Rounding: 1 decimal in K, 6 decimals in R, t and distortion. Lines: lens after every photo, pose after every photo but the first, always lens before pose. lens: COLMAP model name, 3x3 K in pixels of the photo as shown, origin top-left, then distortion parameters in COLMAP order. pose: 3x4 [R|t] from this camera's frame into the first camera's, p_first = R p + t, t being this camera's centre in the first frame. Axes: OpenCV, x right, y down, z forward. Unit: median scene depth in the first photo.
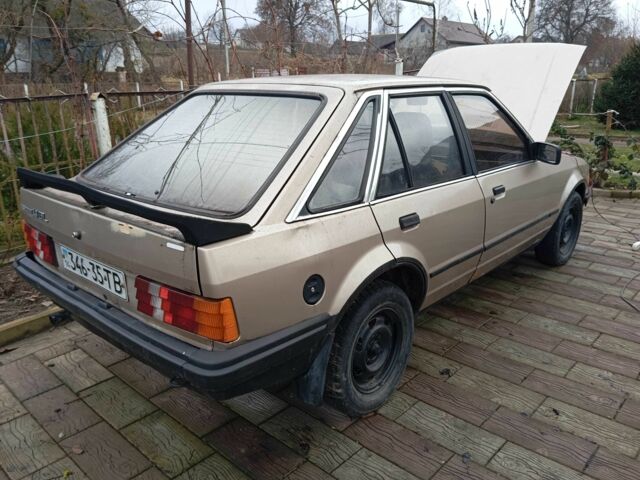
lens RADIAL K [[520.0, 0, 320.0], [0, 520.0, 240.0], [0, 0, 1]] dist [0.100580, -0.193082]
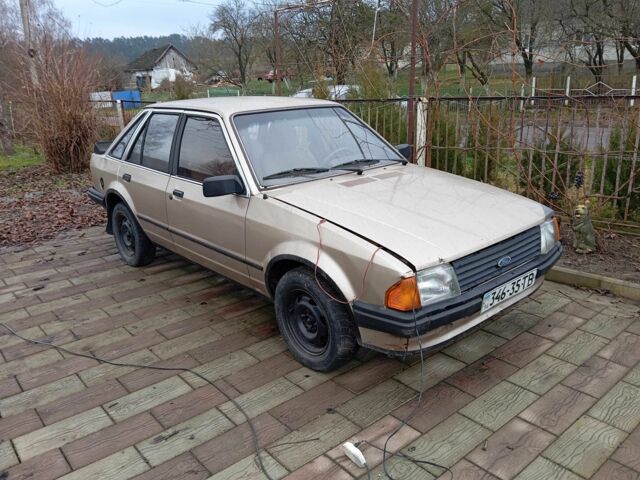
lens RADIAL K [[520.0, 0, 320.0], [0, 520.0, 240.0], [0, 0, 1]] dist [0.100580, -0.193082]
pose [[-0.114114, 0.309211, -0.944122, 1.708578], [-0.258250, 0.908428, 0.328735, -0.556461], [0.959315, 0.281333, -0.023811, 1.546517]]
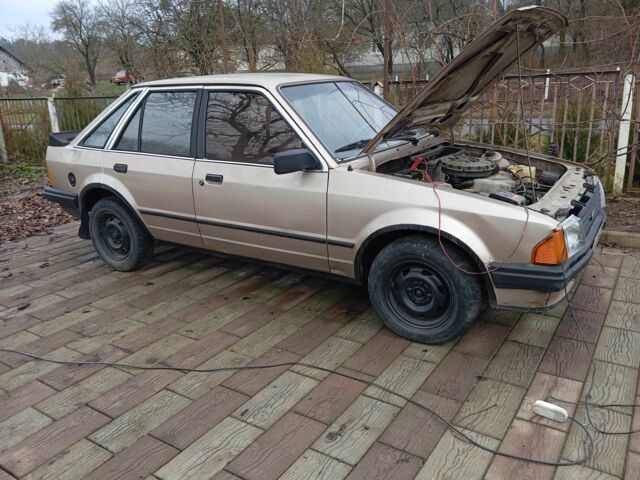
lens RADIAL K [[520.0, 0, 320.0], [0, 520.0, 240.0], [0, 0, 1]] dist [0.100580, -0.193082]
pose [[0.166623, 0.299835, -0.939327, 1.647185], [-0.253381, 0.933673, 0.253085, -0.349108], [0.952909, 0.195838, 0.231544, 1.090386]]
